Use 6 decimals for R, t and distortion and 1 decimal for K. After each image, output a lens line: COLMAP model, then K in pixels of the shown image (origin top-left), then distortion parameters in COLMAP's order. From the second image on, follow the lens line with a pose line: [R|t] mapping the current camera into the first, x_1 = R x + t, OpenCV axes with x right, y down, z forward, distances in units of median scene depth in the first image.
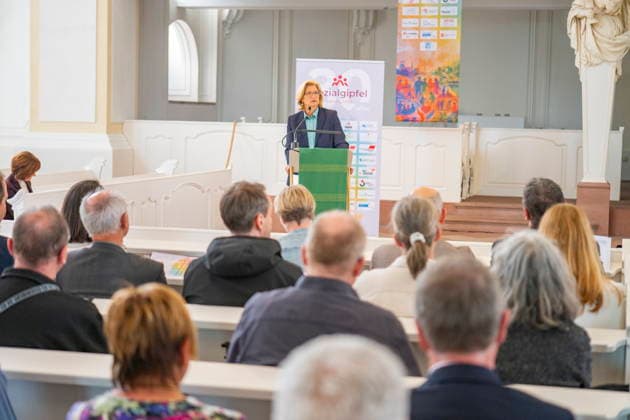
lens RADIAL K [[1251.7, 0, 315.0], [0, 1251.7, 210.0], [0, 0, 1]] dist [0.001721, 0.176012]
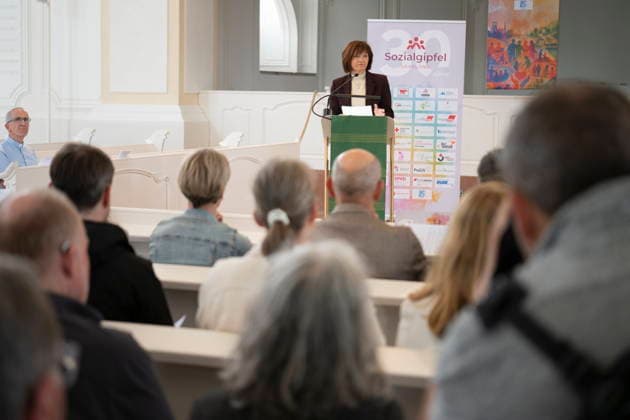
lens RADIAL K [[1251.7, 0, 315.0], [0, 1251.7, 210.0], [0, 0, 1]] dist [0.001721, 0.176012]
pose [[0.990449, 0.006648, -0.137723, 0.067313], [-0.004455, 0.999858, 0.016225, 0.002043], [0.137811, -0.015457, 0.990338, 0.089713]]
